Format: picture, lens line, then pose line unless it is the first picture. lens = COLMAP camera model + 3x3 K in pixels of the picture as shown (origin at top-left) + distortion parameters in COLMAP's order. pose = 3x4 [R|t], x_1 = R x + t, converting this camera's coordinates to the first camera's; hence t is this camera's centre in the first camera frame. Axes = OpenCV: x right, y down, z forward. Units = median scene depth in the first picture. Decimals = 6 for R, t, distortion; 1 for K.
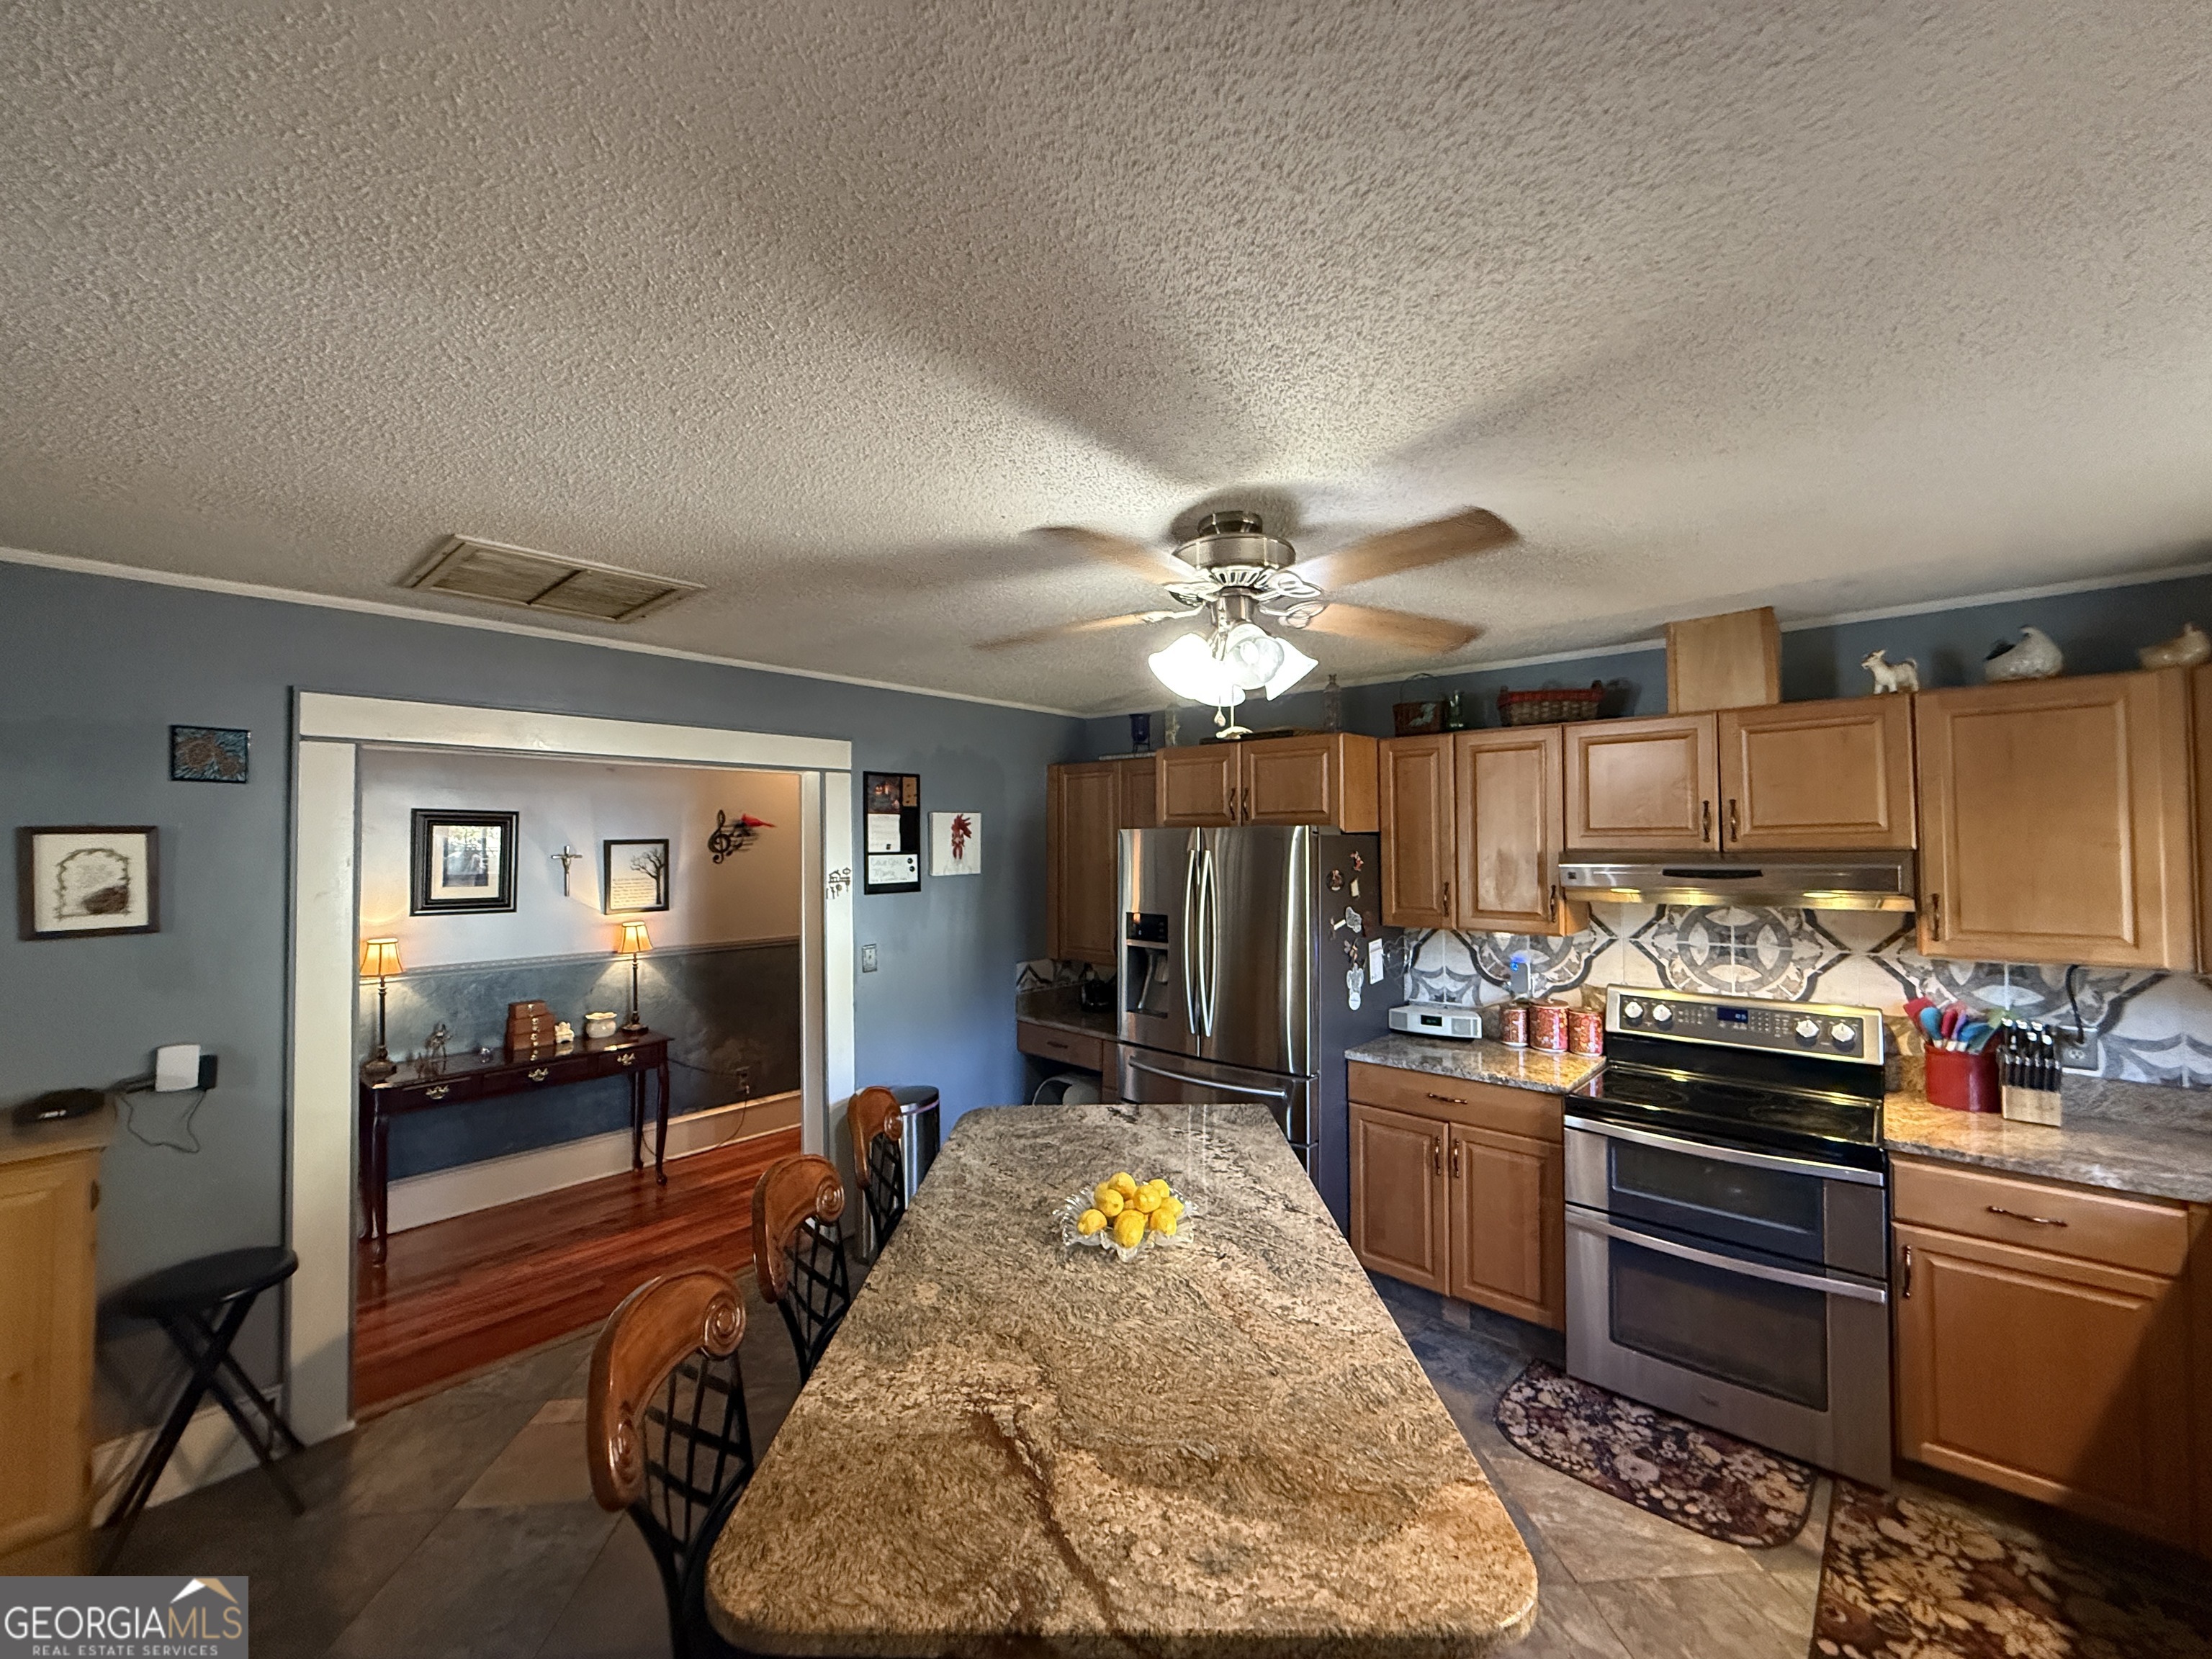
lens RADIAL K [[883.6, 0, 1098.3], [0, 883.6, 828.4], [0, 0, 1]] dist [0.000197, 0.000039]
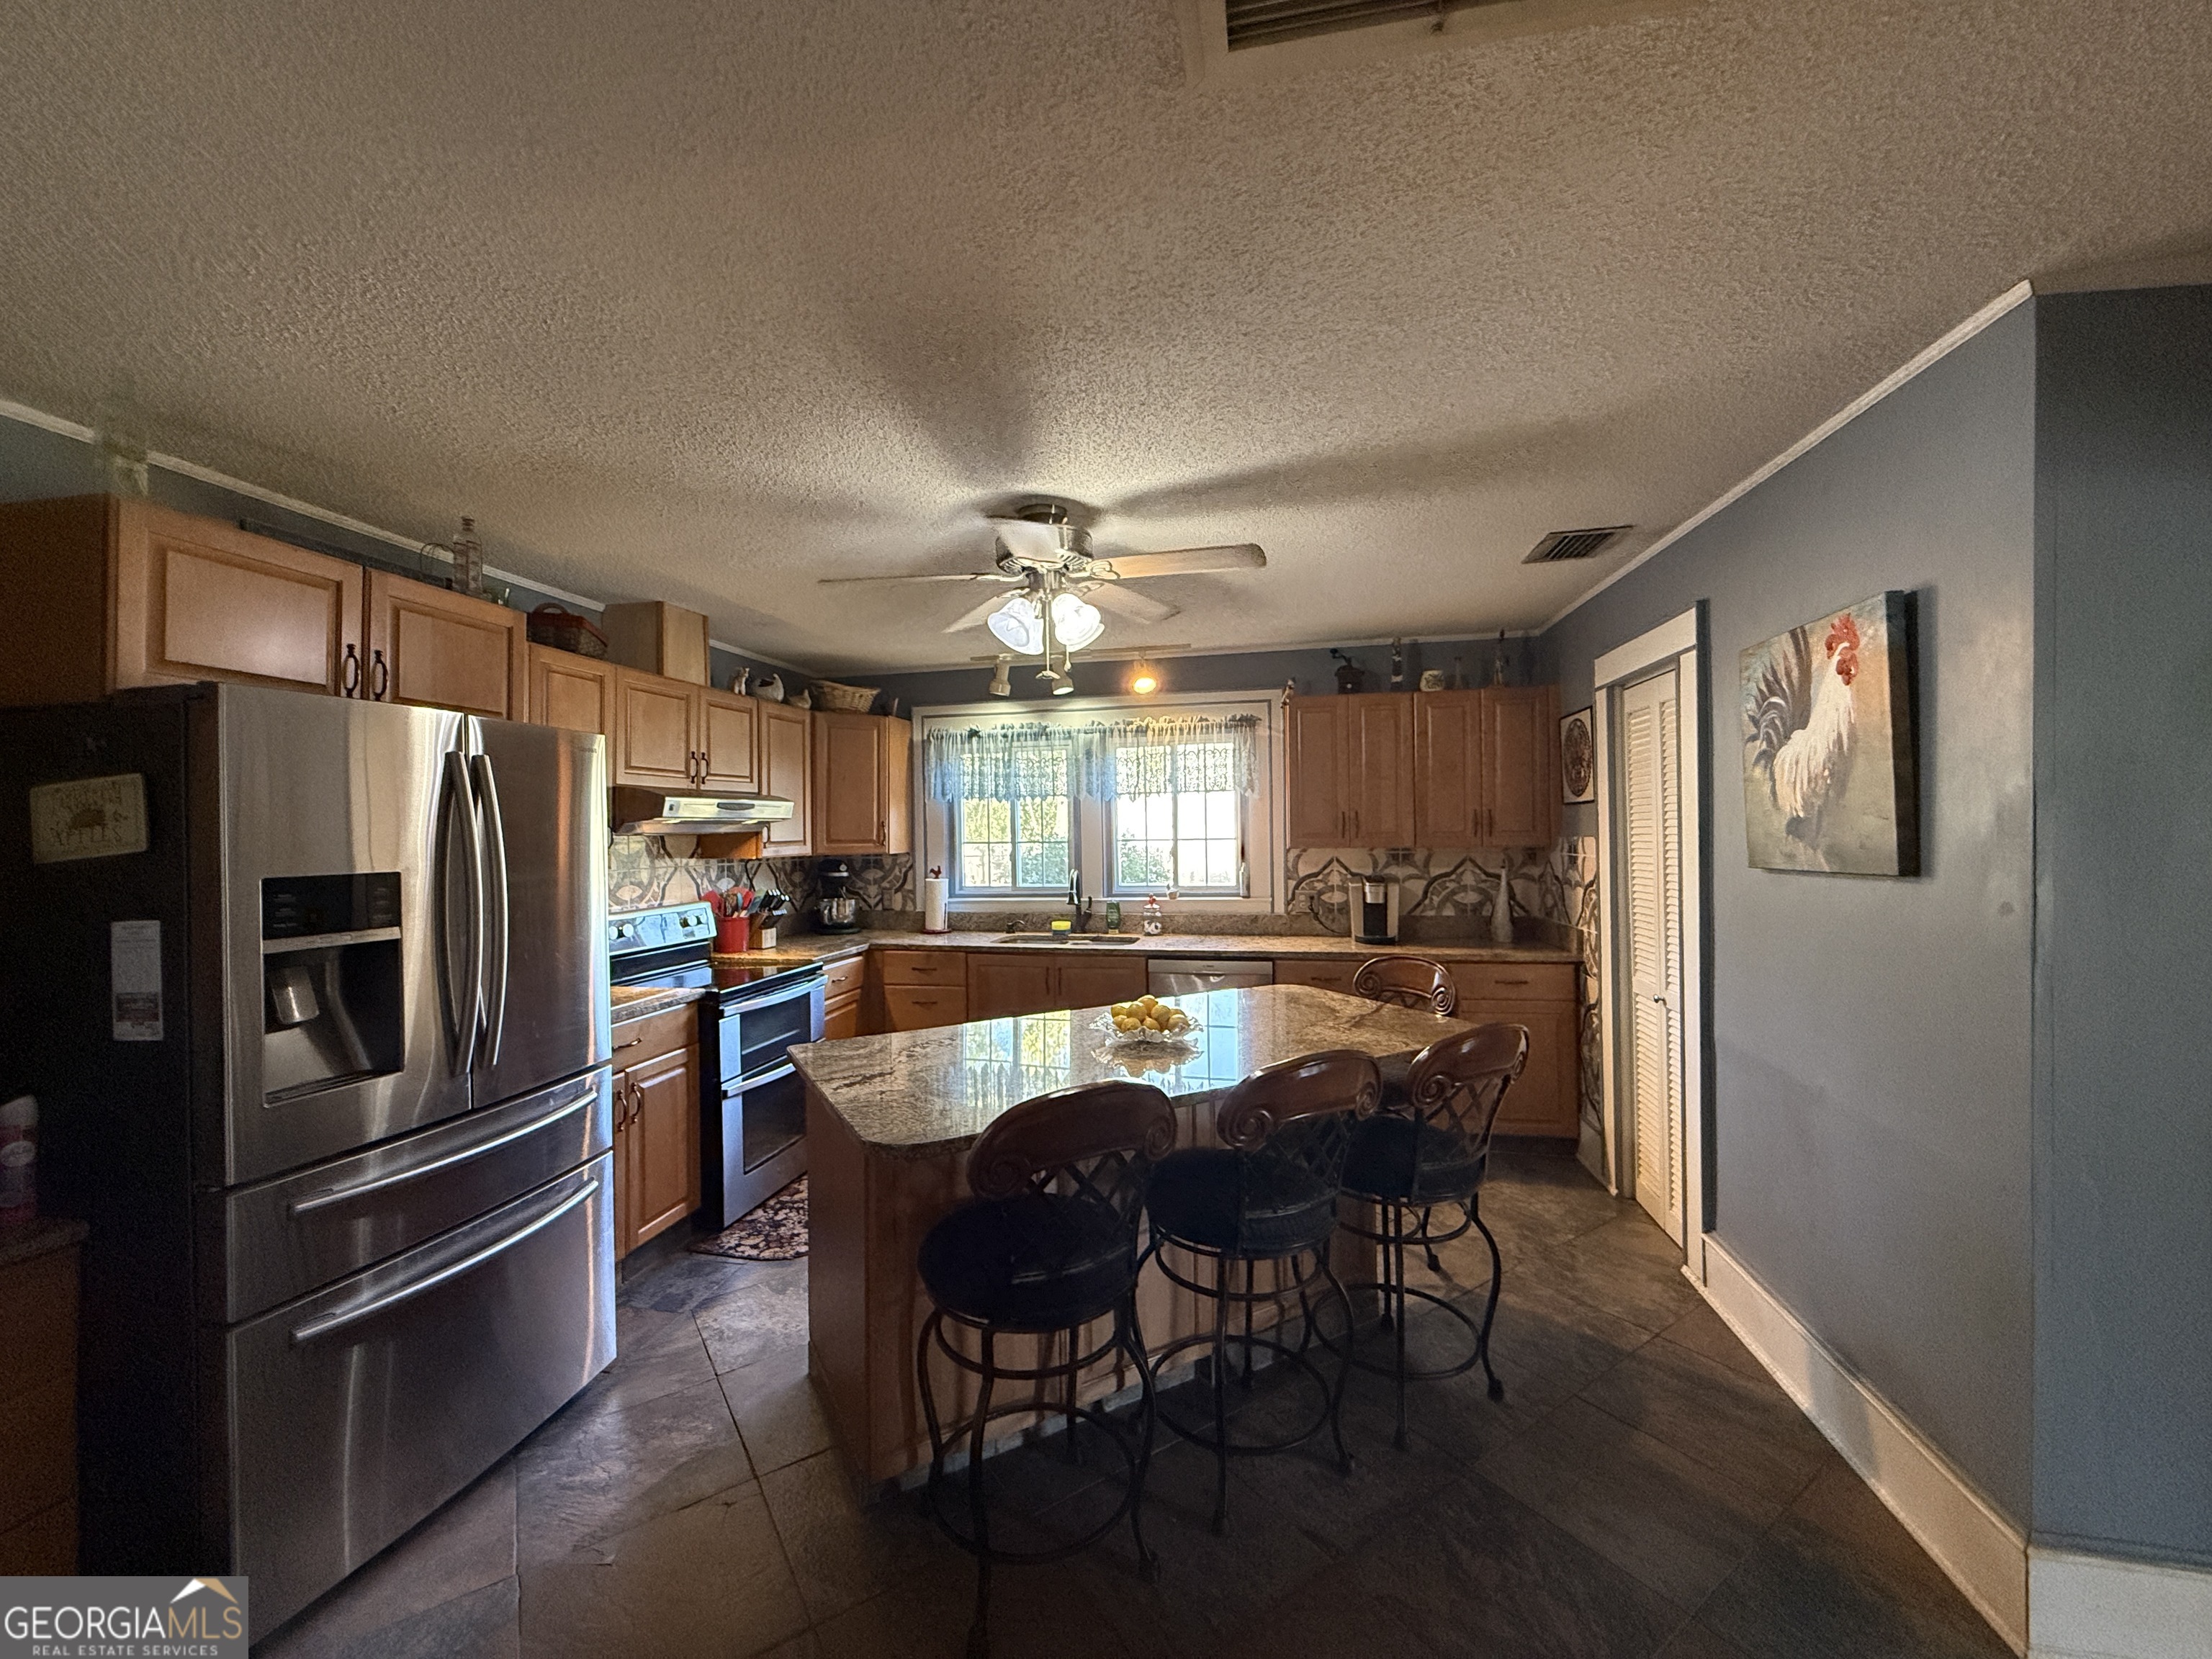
lens RADIAL K [[883.6, 0, 1098.3], [0, 883.6, 828.4], [0, 0, 1]] dist [0.000197, 0.000039]
pose [[-0.500526, 0.012562, 0.865631, -0.880642], [-0.002118, 0.999874, -0.015735, 0.120313], [-0.865719, -0.009710, -0.500436, 1.374974]]
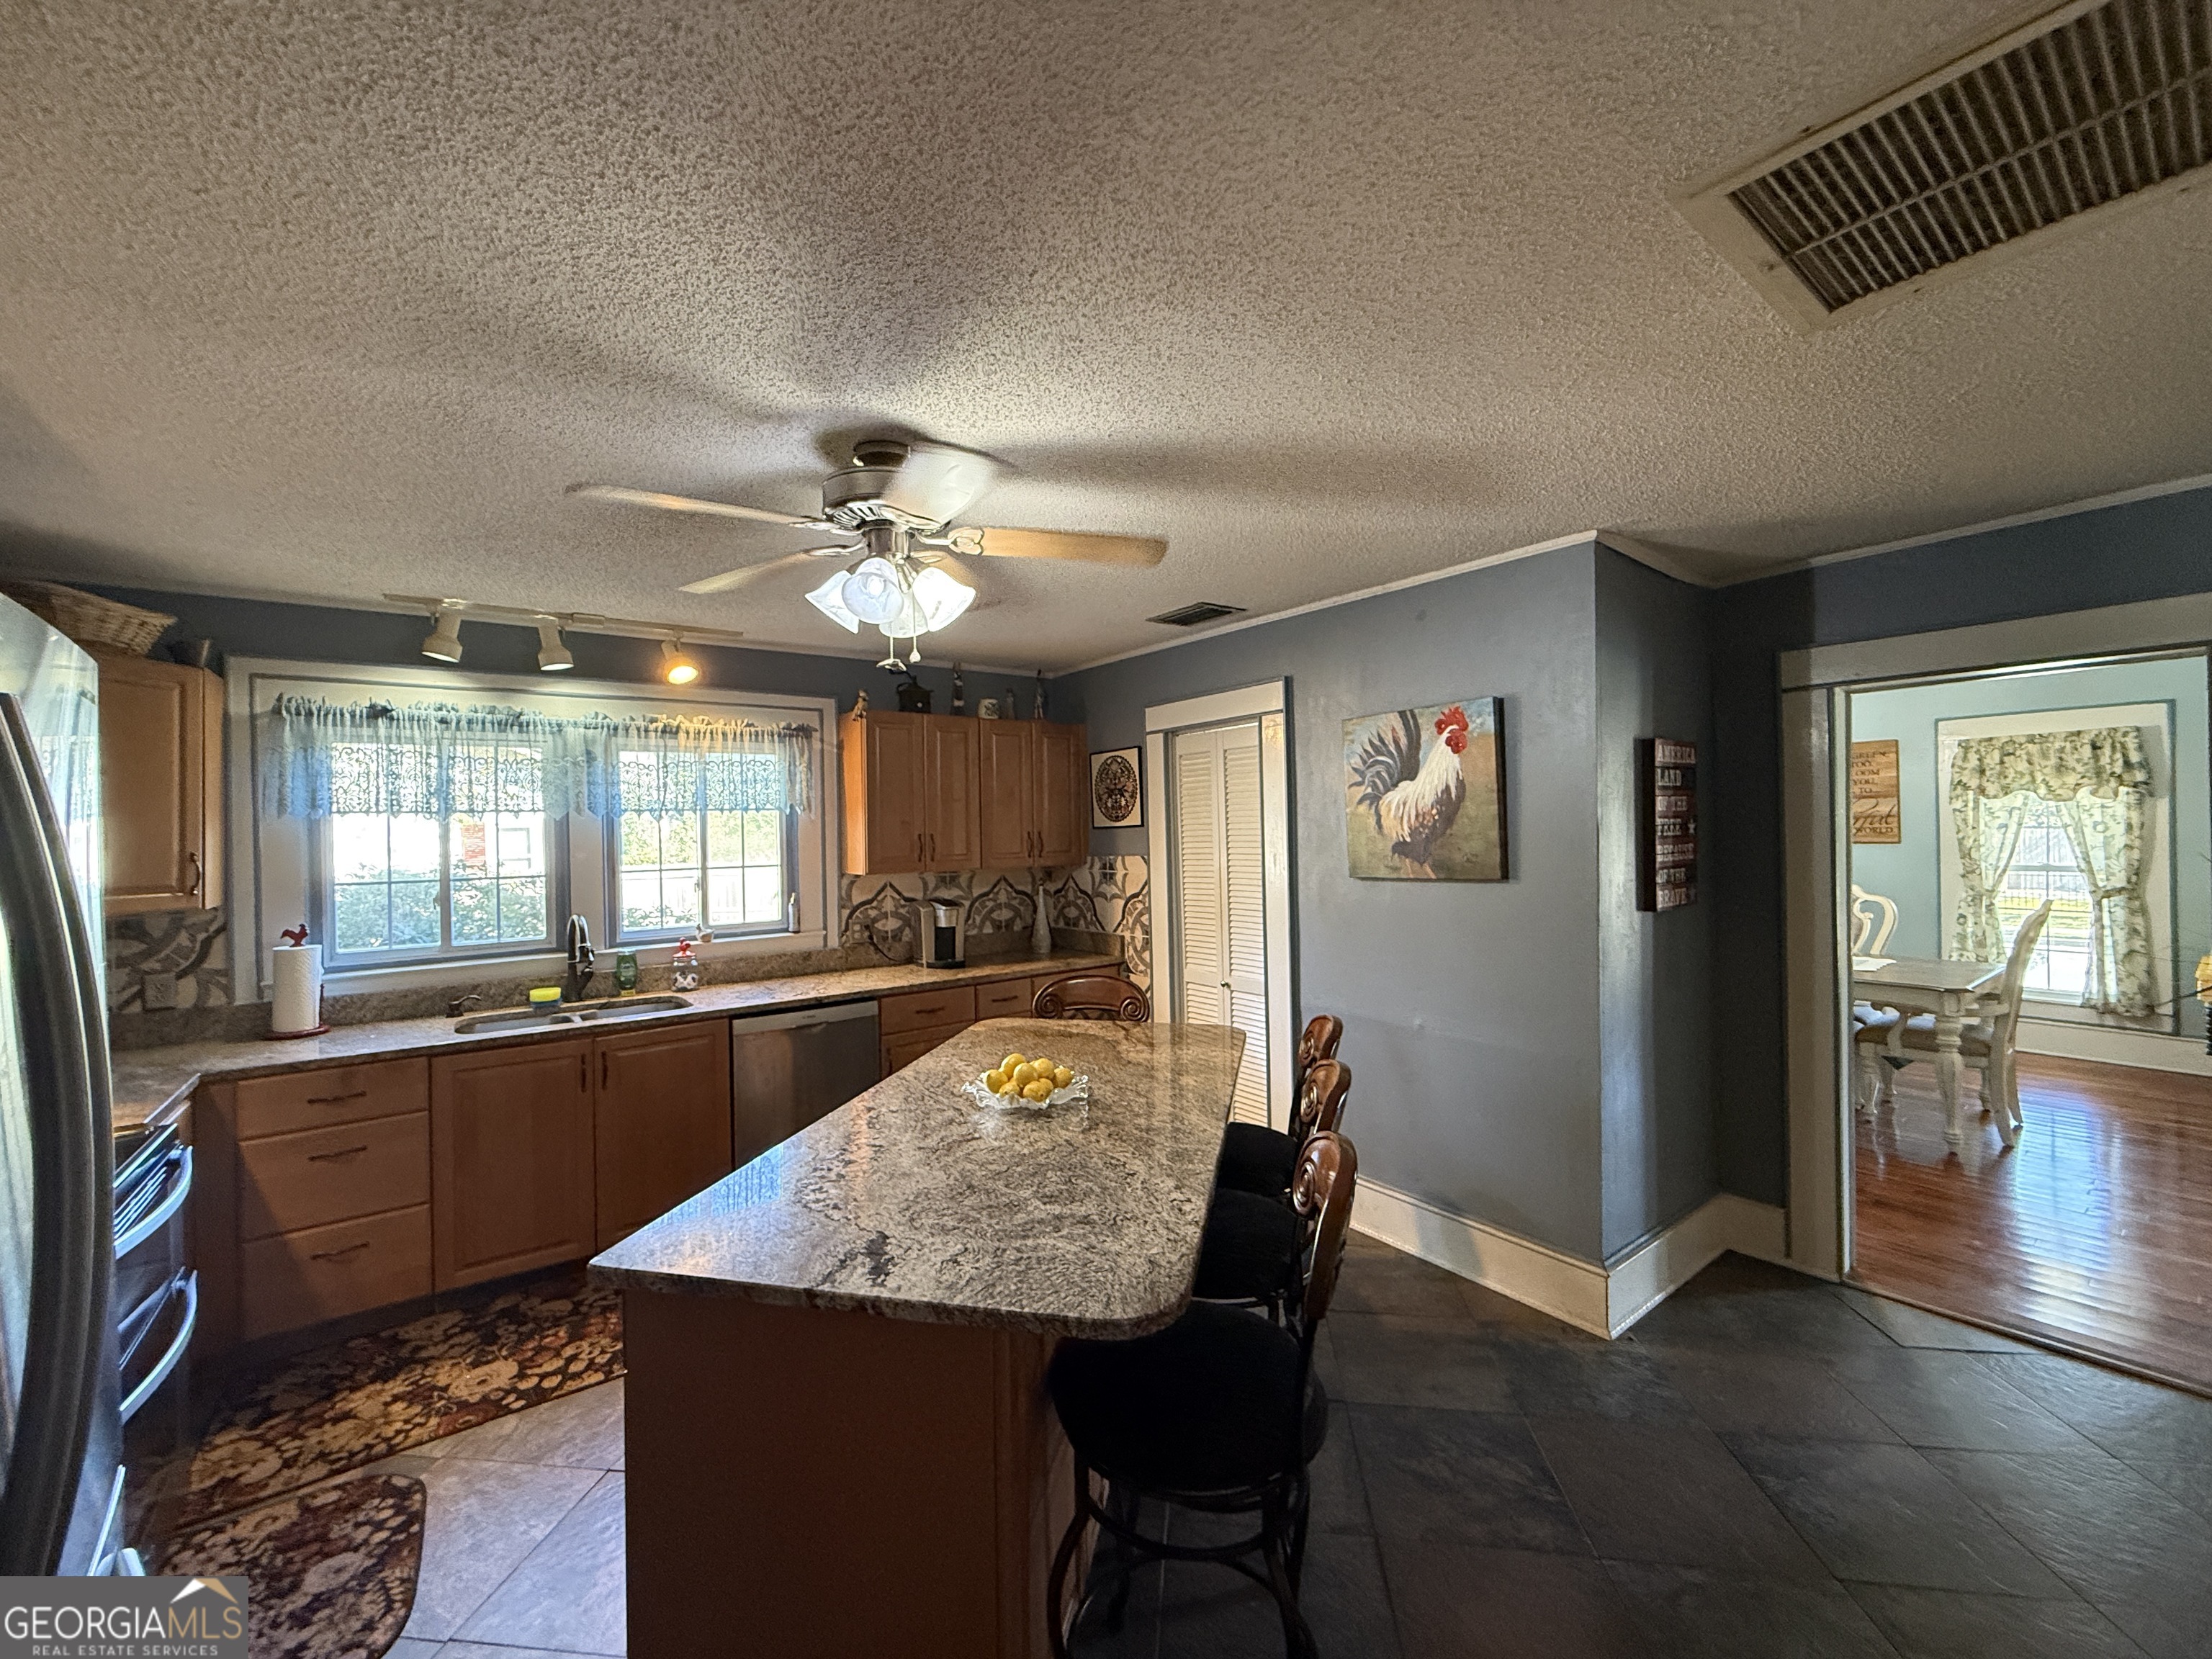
lens RADIAL K [[883.6, 0, 1098.3], [0, 883.6, 828.4], [0, 0, 1]] dist [0.000197, 0.000039]
pose [[-0.979968, 0.026256, 0.197418, -0.238250], [0.021518, 0.999427, -0.026109, 0.096876], [-0.197991, -0.021338, -0.979972, 1.684441]]
